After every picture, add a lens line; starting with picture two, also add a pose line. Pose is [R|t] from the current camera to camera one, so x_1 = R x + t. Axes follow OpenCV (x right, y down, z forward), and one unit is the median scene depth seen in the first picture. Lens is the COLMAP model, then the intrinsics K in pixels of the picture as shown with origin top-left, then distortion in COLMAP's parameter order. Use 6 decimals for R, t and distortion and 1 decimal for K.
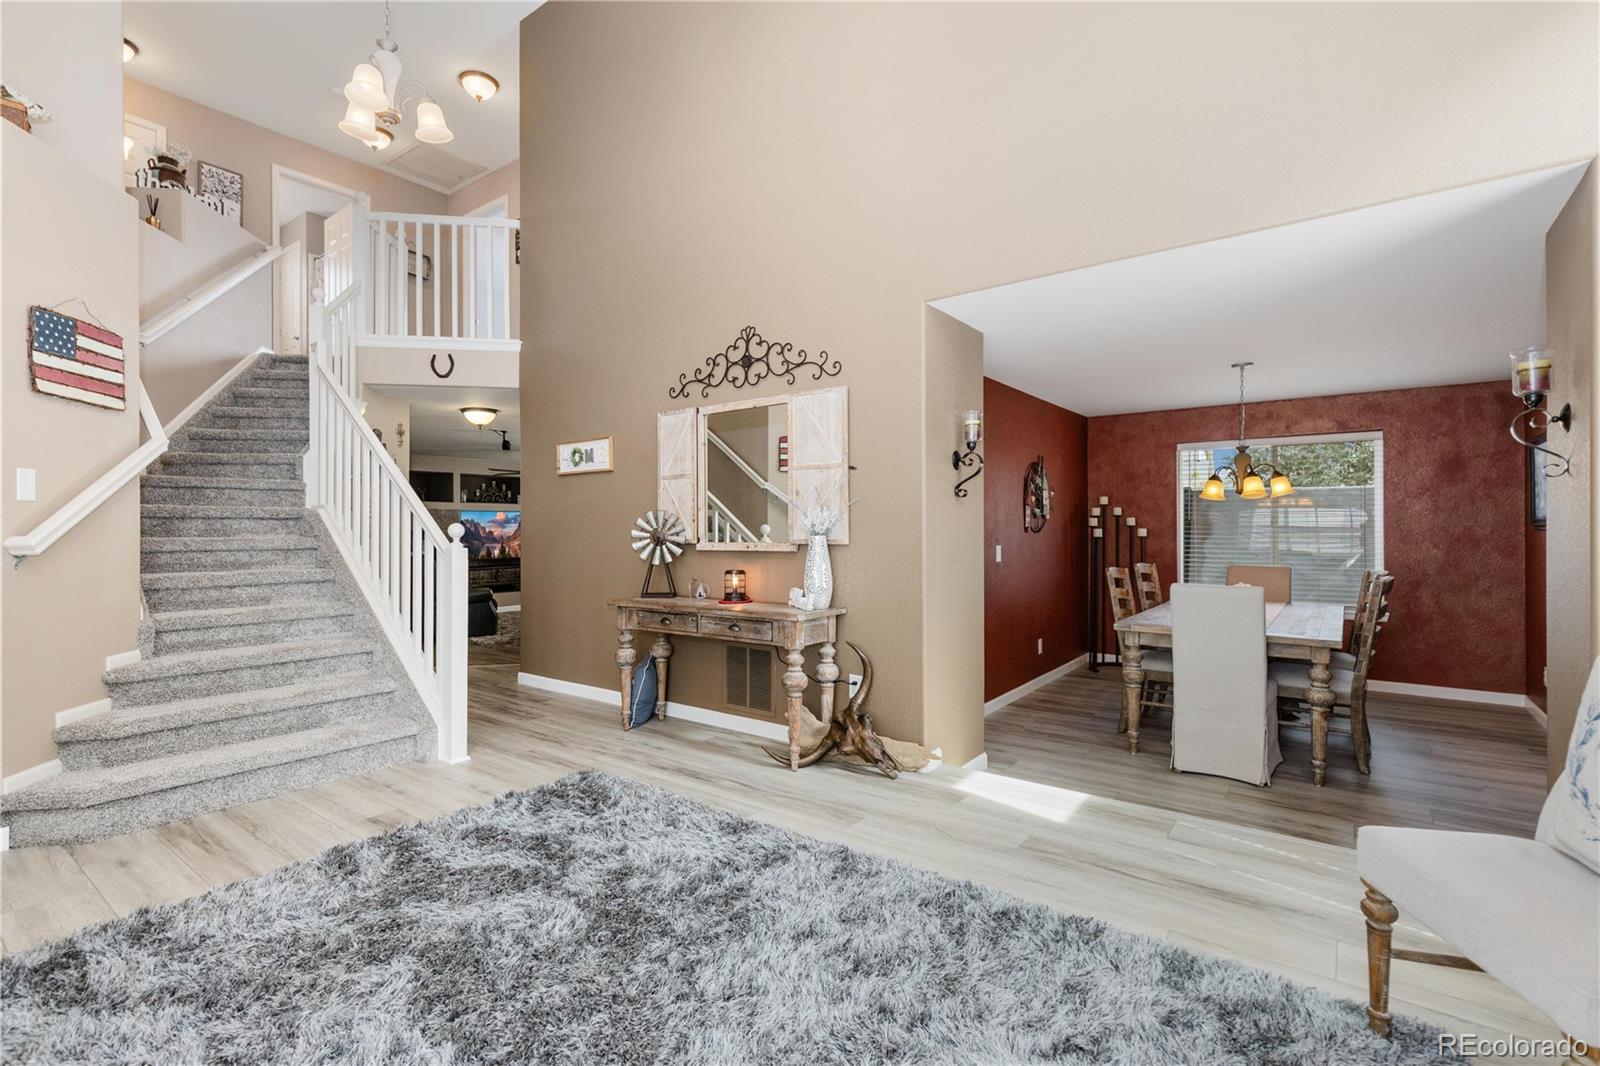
lens RADIAL K [[733.3, 0, 796.4], [0, 733.3, 525.4], [0, 0, 1]] dist [0.005493, 0.000112]
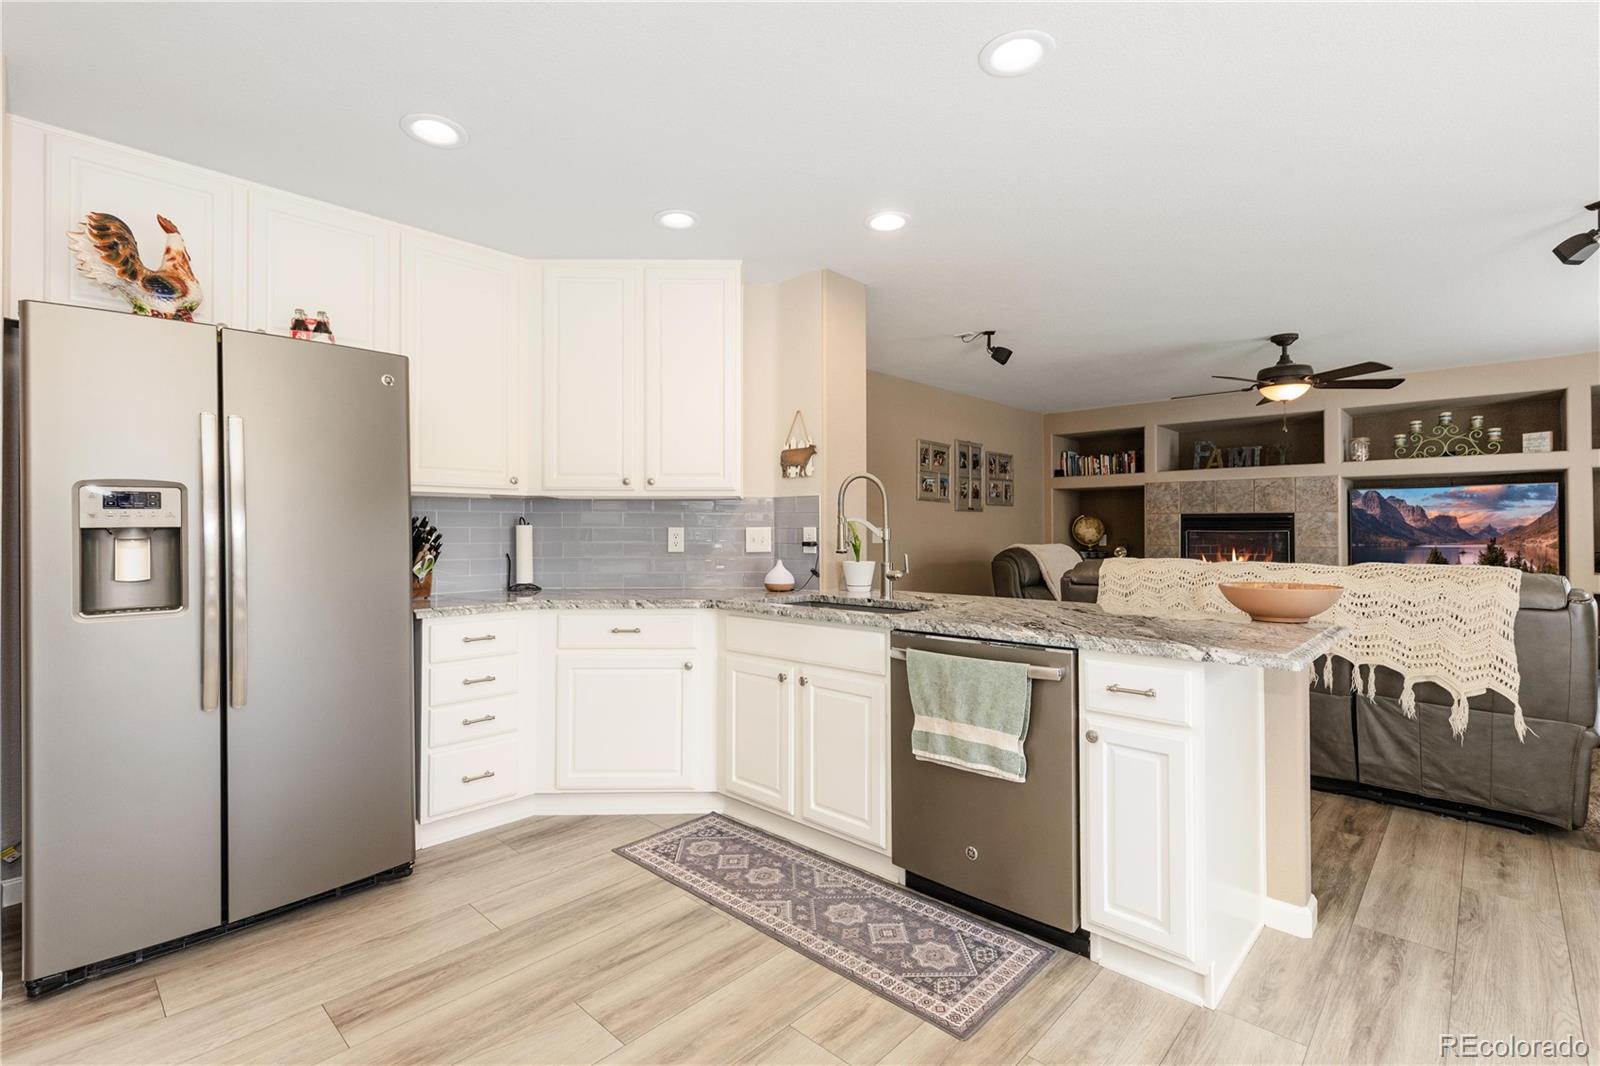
lens RADIAL K [[733.3, 0, 790.2], [0, 733.3, 525.1], [0, 0, 1]] dist [0.005493, 0.000112]
pose [[-0.108082, -0.002124, -0.994140, 0.241006], [0.002712, 0.999993, -0.002432, 0.029088], [0.994138, -0.002959, -0.108075, 1.266135]]
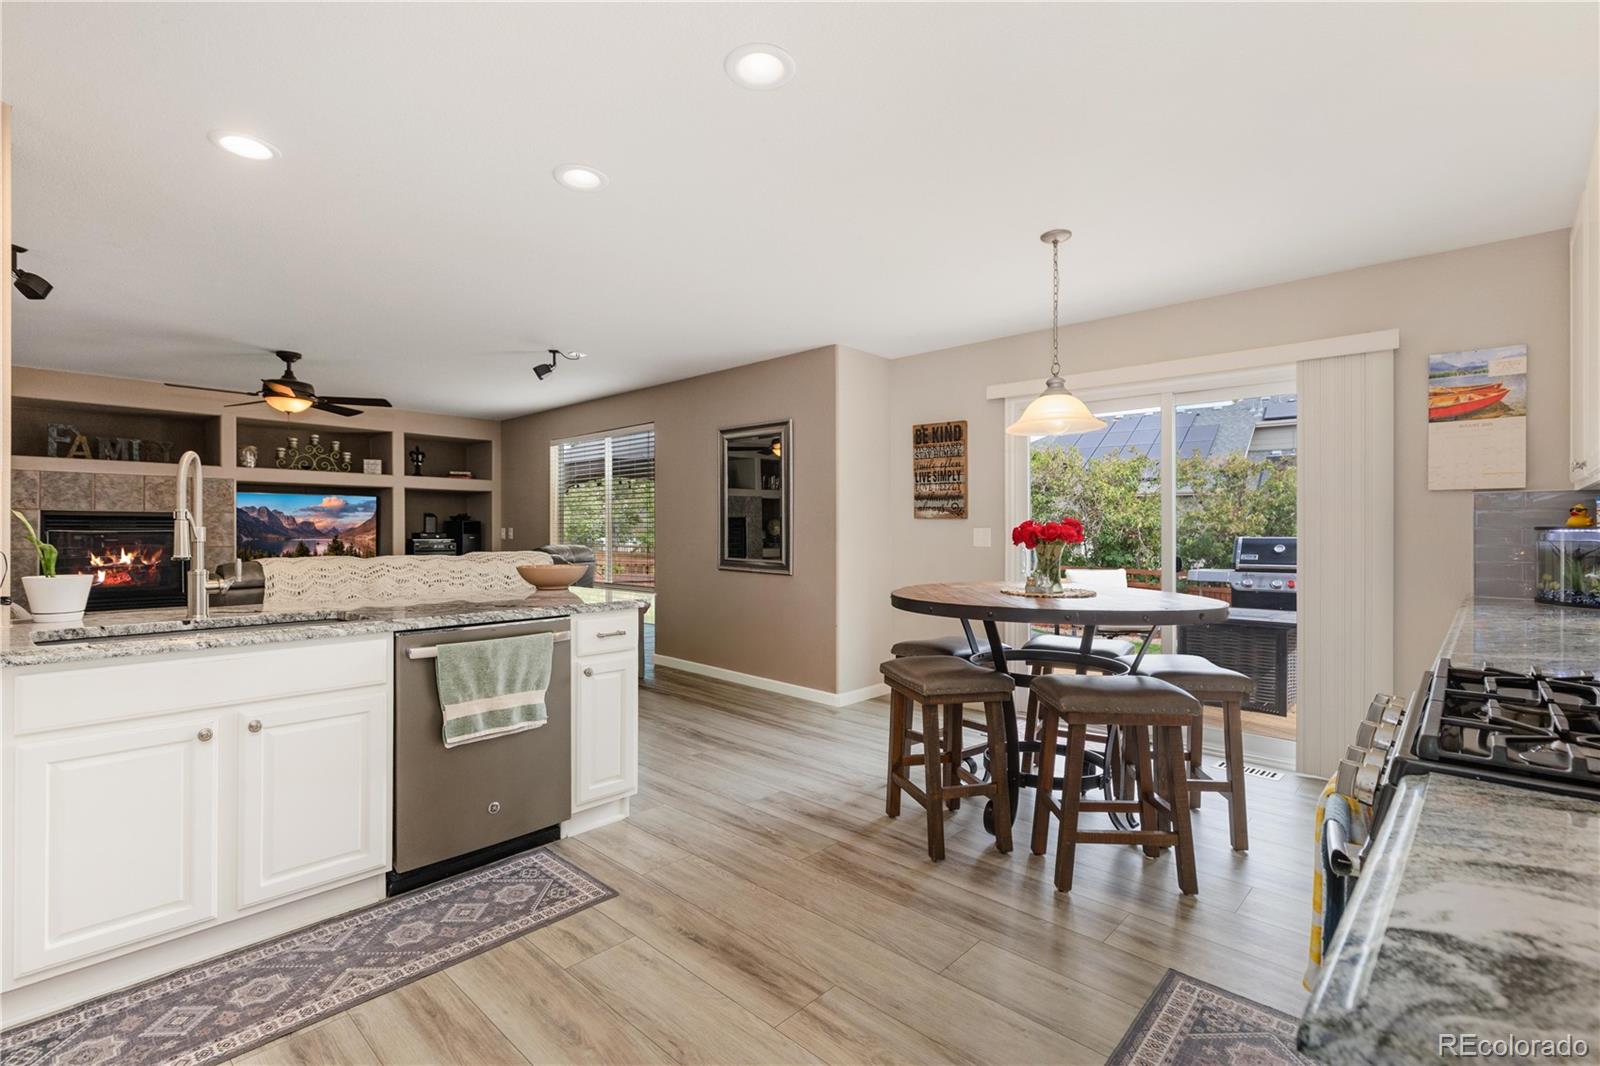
lens RADIAL K [[733.3, 0, 792.4], [0, 733.3, 532.5], [0, 0, 1]] dist [0.005493, 0.000112]
pose [[0.994643, 0.005200, -0.103235, 0.078108], [-0.004655, 0.999974, 0.005517, 0.029412], [0.103261, -0.005007, 0.994642, 0.903024]]
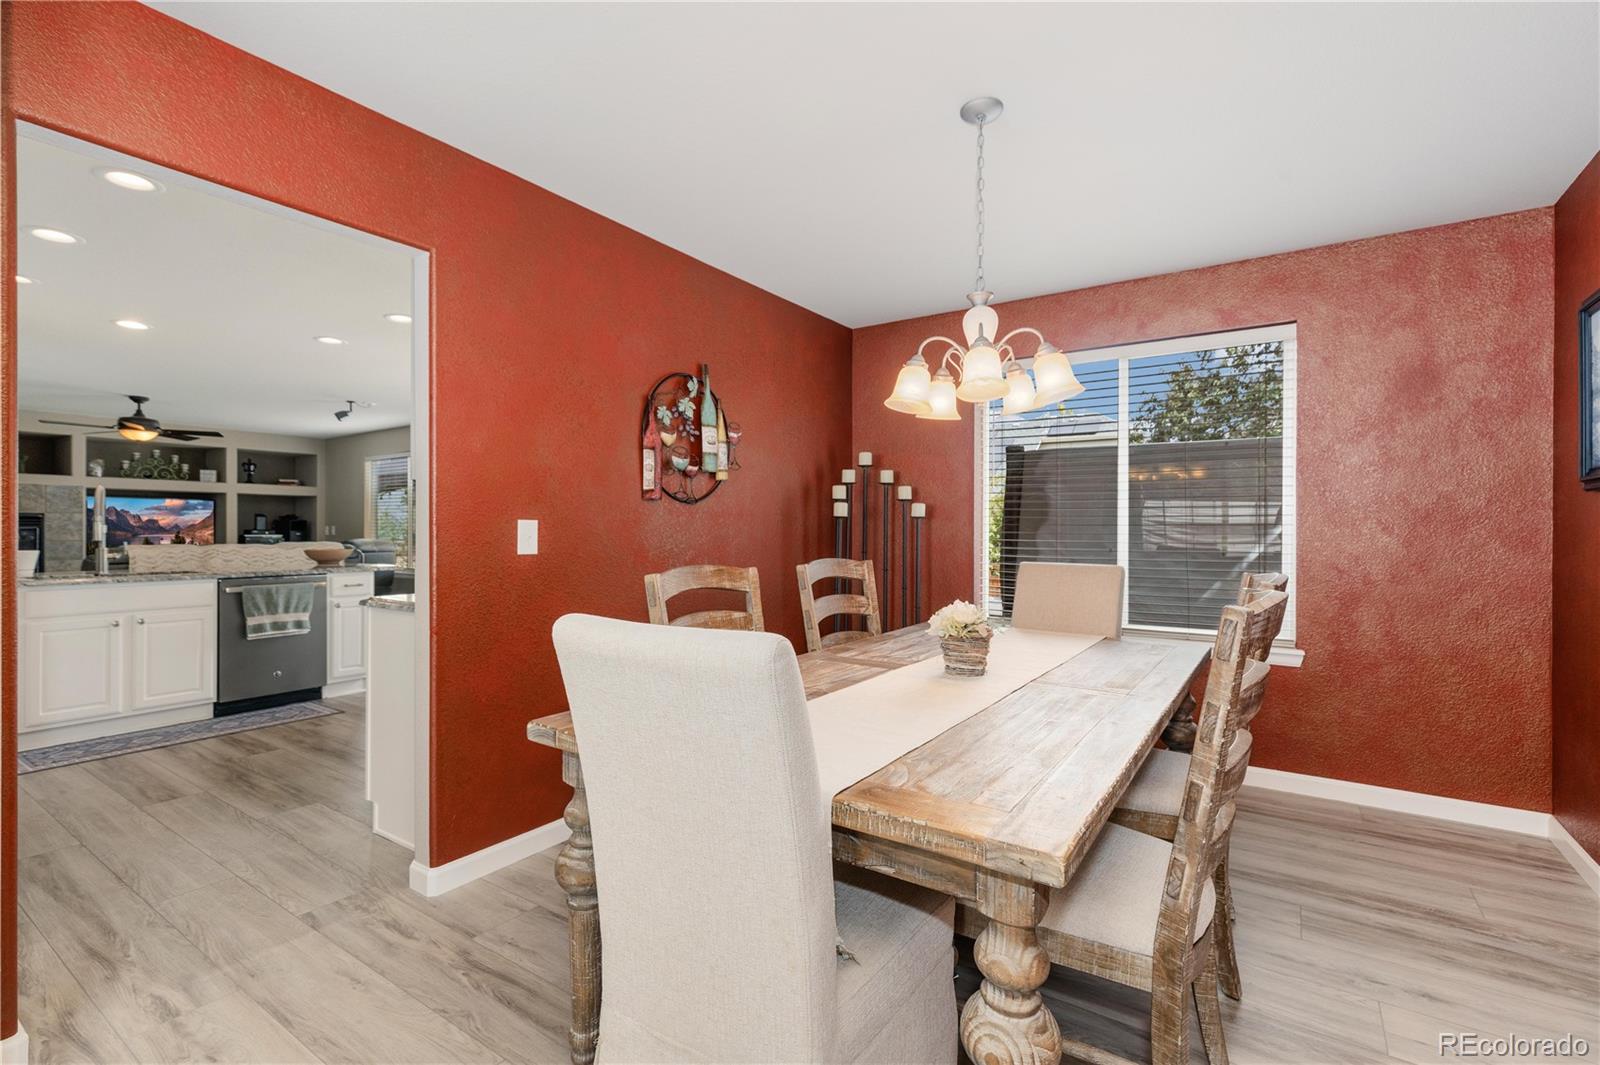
lens RADIAL K [[733.3, 0, 798.2], [0, 733.3, 528.9], [0, 0, 1]] dist [0.005493, 0.000112]
pose [[0.998651, 0.006249, 0.051540, 0.395666], [-0.006328, 0.999979, 0.001373, 0.028622], [-0.051531, -0.001697, 0.998670, 0.466994]]
